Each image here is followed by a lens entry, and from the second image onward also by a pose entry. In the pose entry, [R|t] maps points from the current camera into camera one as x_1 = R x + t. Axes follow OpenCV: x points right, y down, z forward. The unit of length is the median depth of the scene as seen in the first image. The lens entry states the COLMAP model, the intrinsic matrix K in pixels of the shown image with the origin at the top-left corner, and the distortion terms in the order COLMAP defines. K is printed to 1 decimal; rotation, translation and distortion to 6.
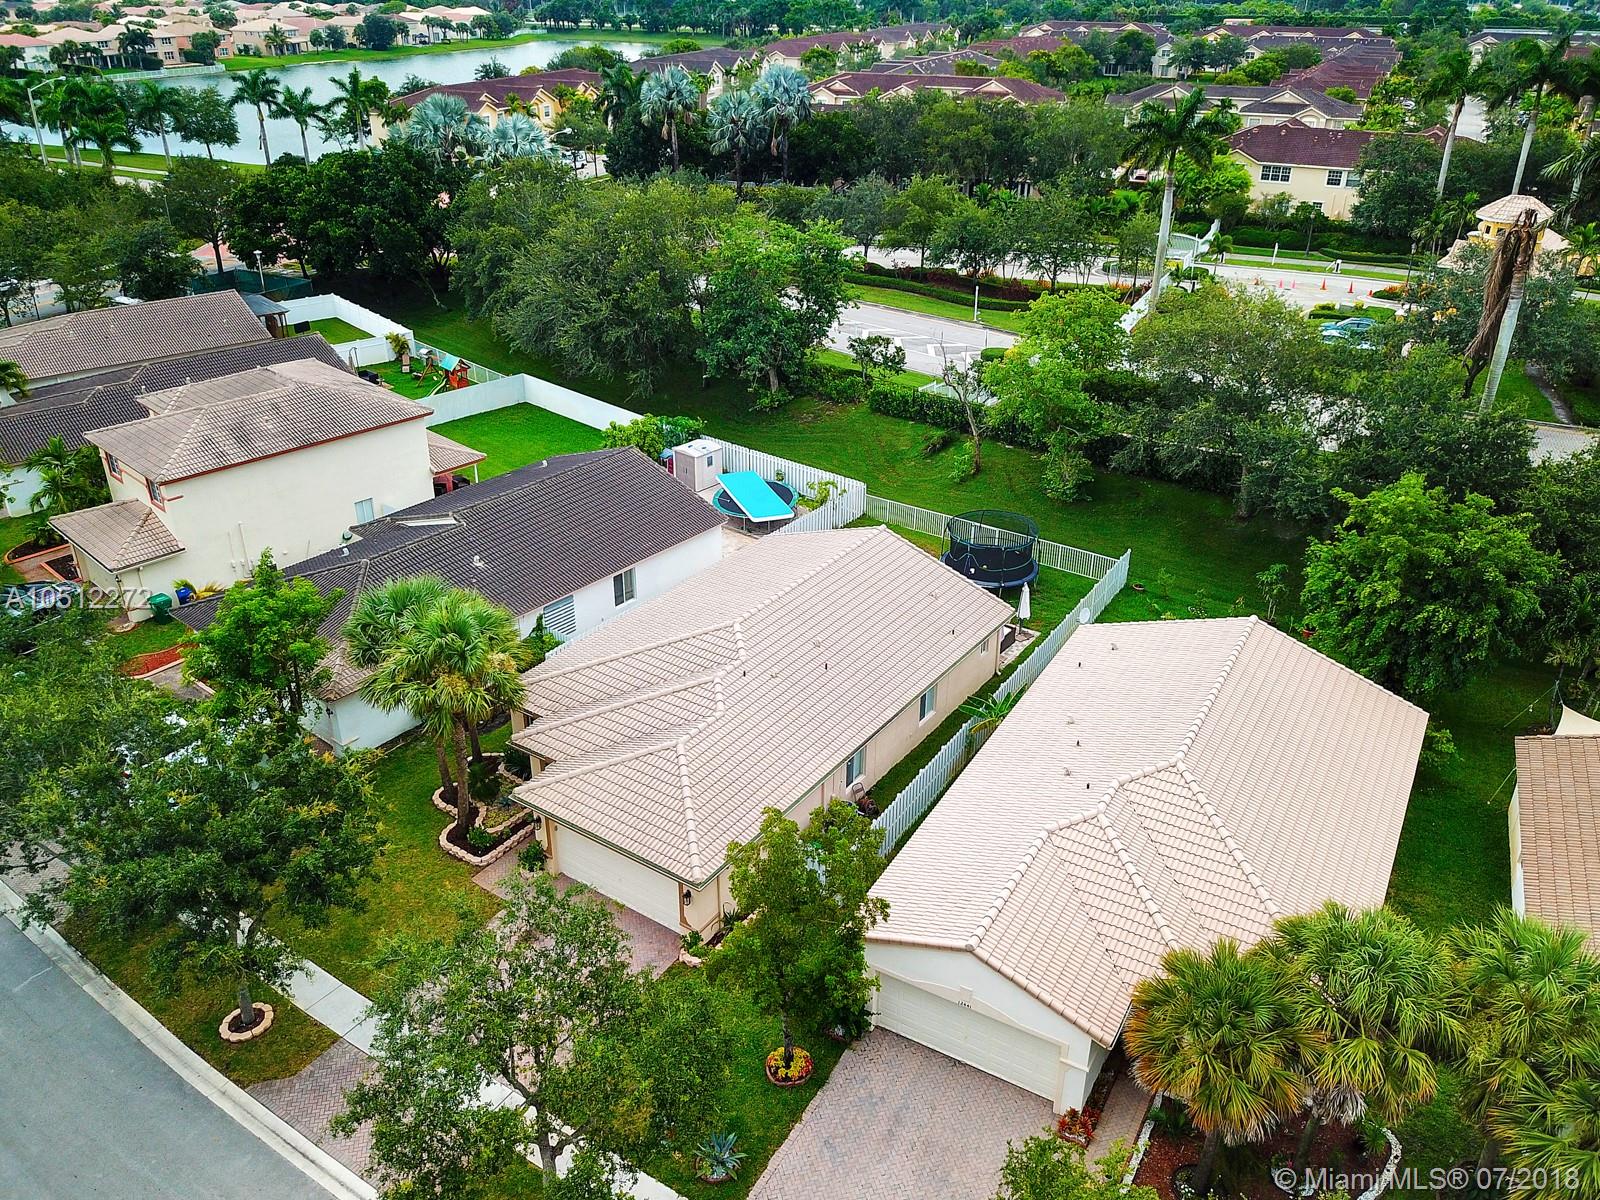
lens RADIAL K [[1268.4, 0, 800.0], [0, 1268.4, 600.0], [0, 0, 1]] dist [-0.001373, -0.012367]
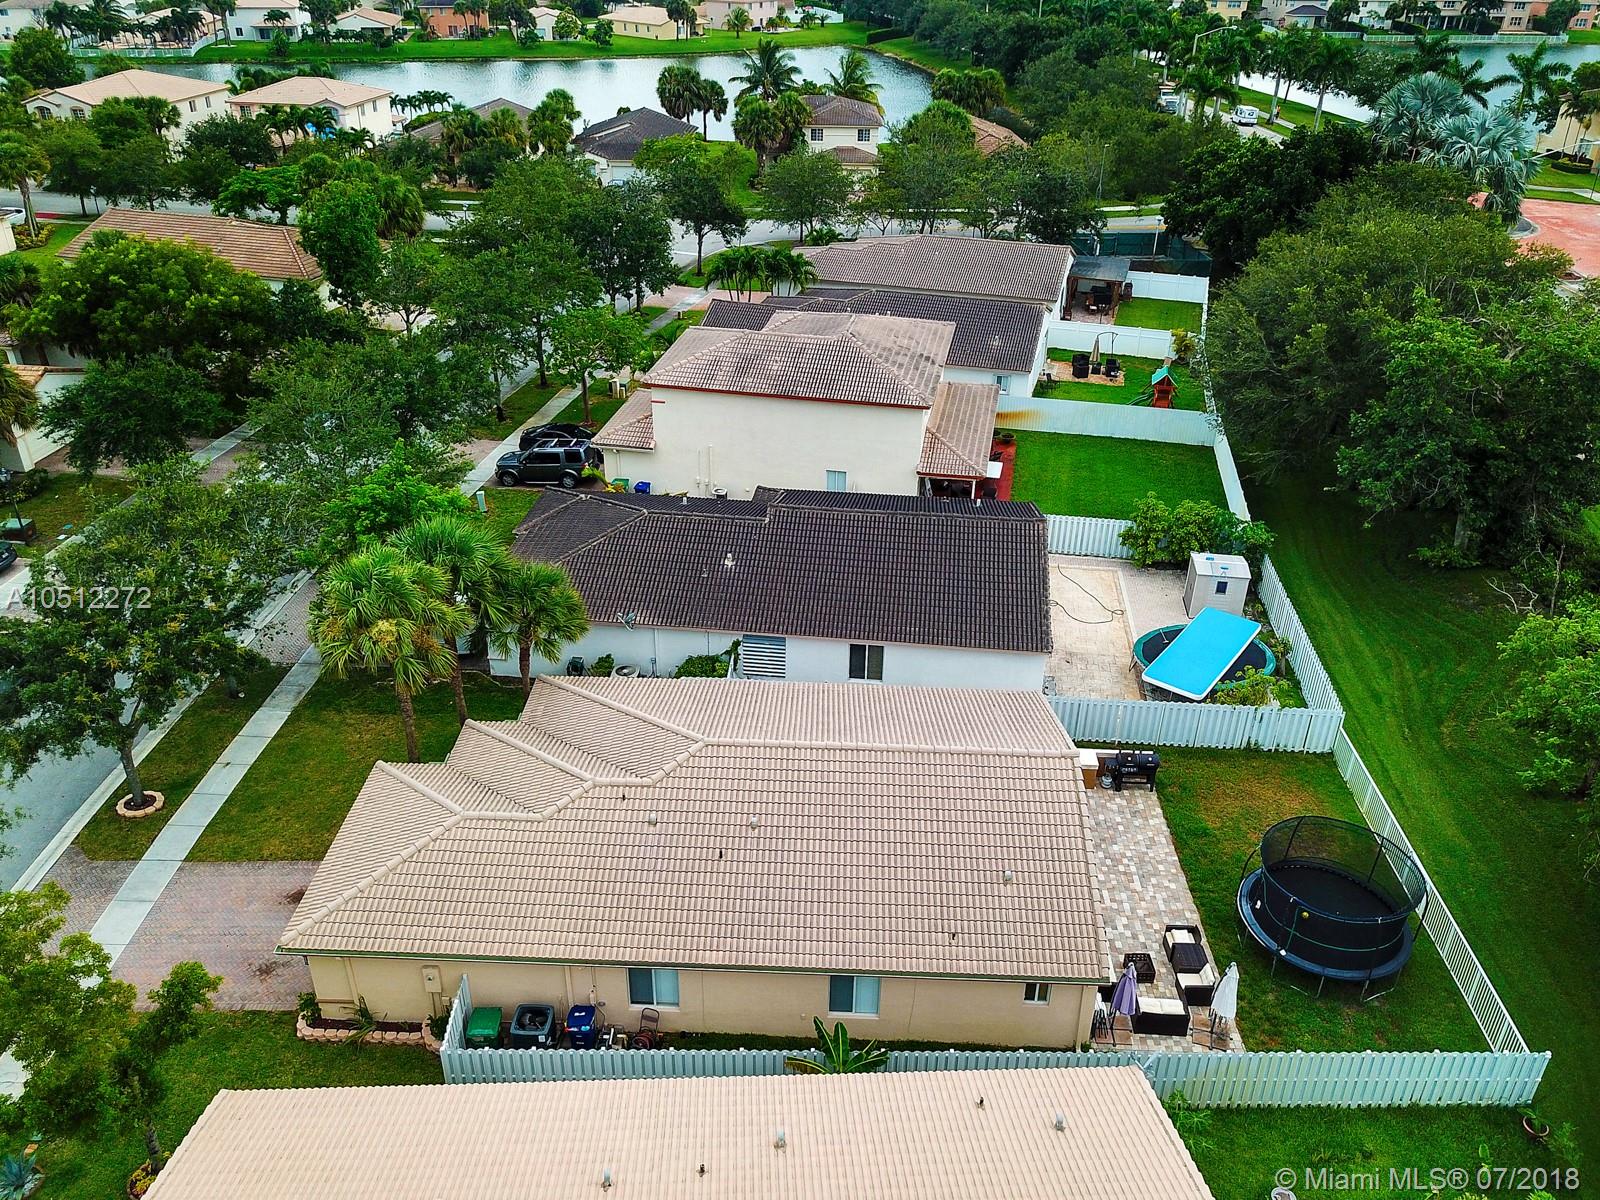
lens RADIAL K [[1238.9, 0, 800.0], [0, 1238.9, 600.0], [0, 0, 1]] dist [0.006022, 0.005124]
pose [[0.520254, 0.407236, -0.750663, 0.415908], [-0.386427, 0.896108, 0.218323, -0.200794], [0.761584, 0.176493, 0.623570, 0.451055]]
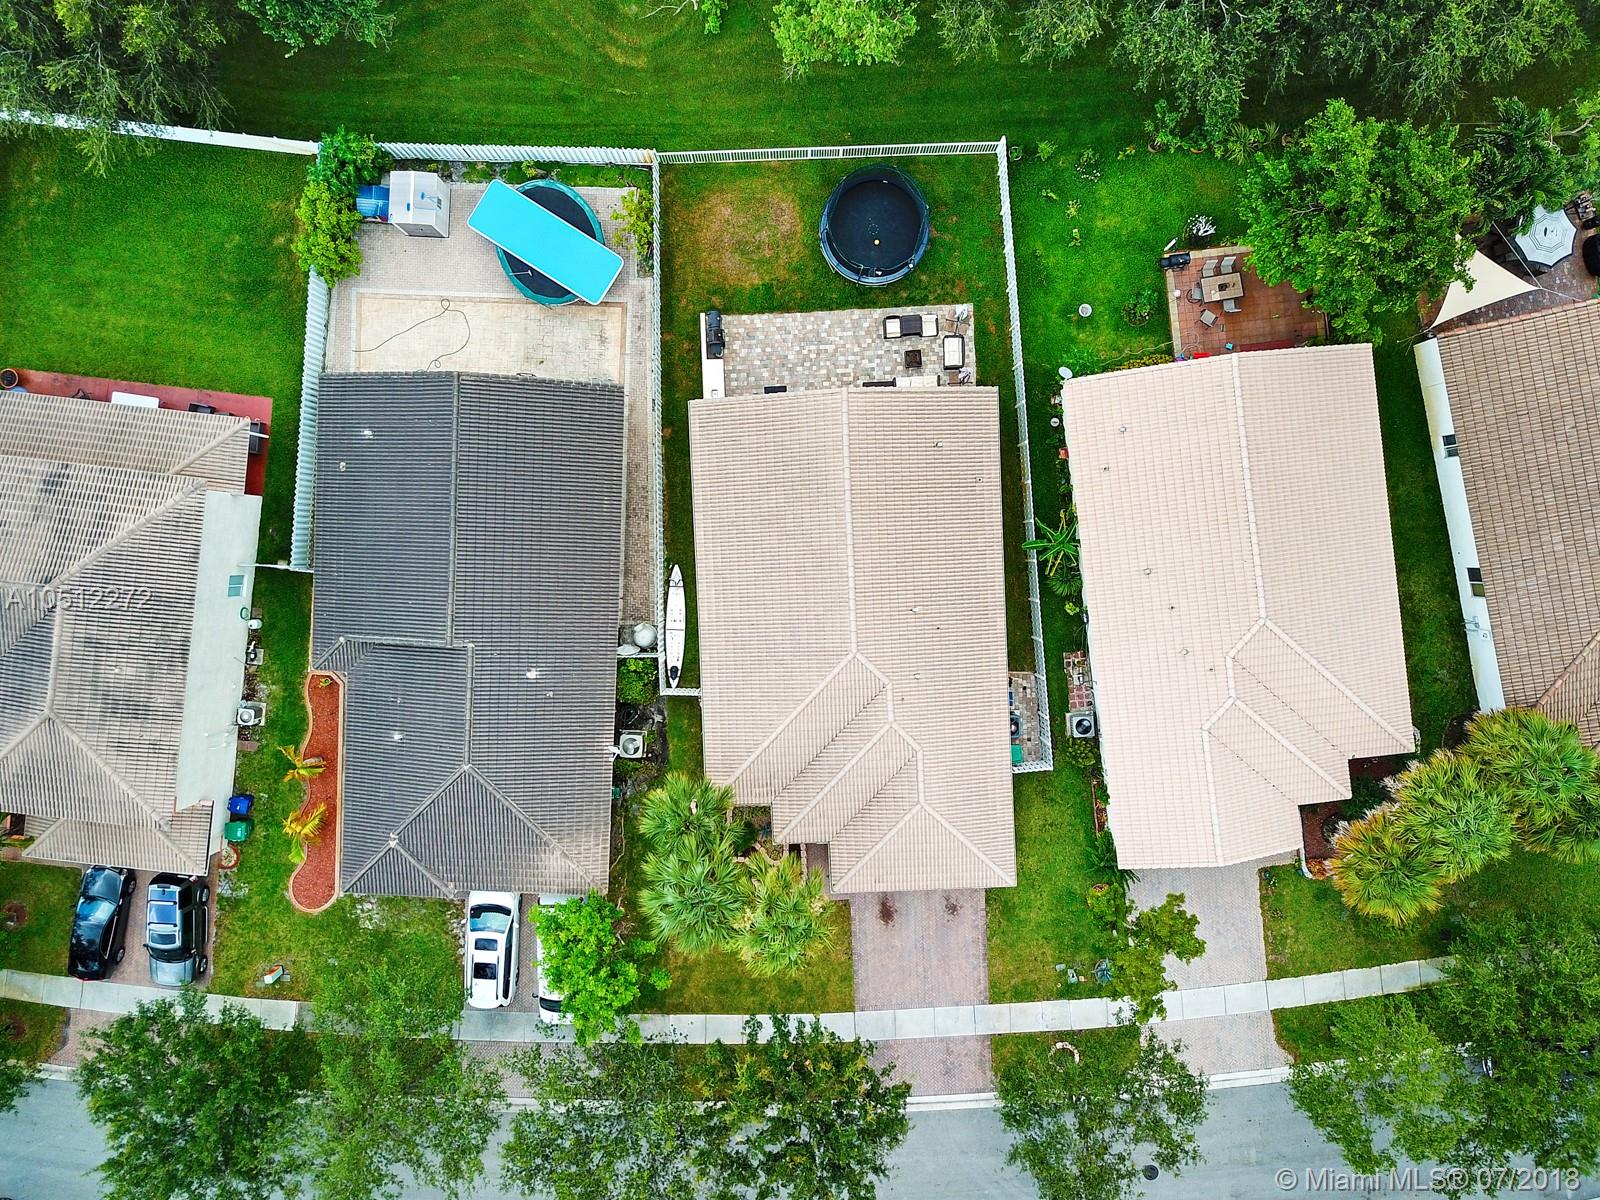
lens RADIAL K [[1238.9, 0, 800.0], [0, 1238.9, 600.0], [0, 0, 1]] dist [0.006022, 0.005124]
pose [[0.805757, -0.592189, 0.008251, -0.052972], [0.243875, 0.344458, 0.906572, -0.764587], [-0.539704, -0.728465, 0.421970, 0.504206]]
